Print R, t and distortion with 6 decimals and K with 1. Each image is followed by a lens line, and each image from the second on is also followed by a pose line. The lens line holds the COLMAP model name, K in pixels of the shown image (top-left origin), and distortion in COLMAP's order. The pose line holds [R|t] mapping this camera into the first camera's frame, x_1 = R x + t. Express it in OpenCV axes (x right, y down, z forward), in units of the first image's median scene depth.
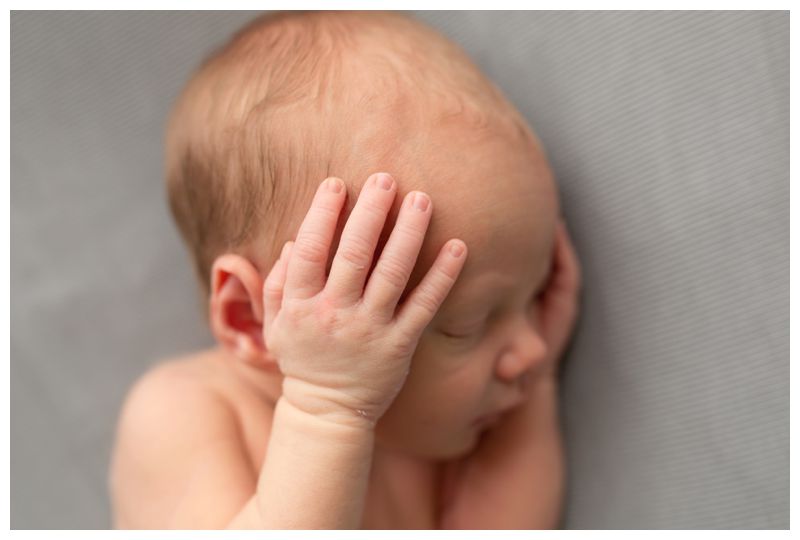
lens RADIAL K [[806.2, 0, 400.0], [0, 806.2, 270.0], [0, 0, 1]] dist [-0.115602, -0.002734]
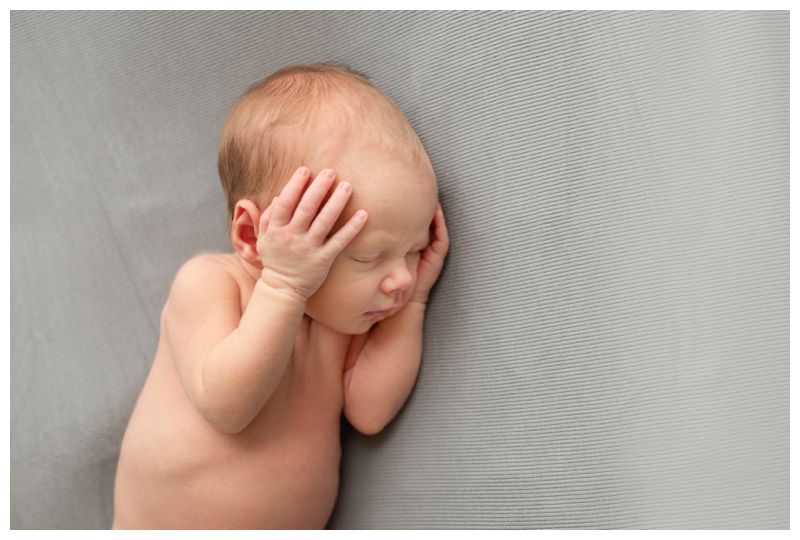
lens RADIAL K [[806.2, 0, 400.0], [0, 806.2, 270.0], [0, 0, 1]] dist [-0.115602, -0.002734]
pose [[0.985768, 0.163681, -0.038340, 0.248830], [-0.162590, 0.986236, 0.030053, 0.030313], [0.042732, -0.023392, 0.998813, -0.884360]]
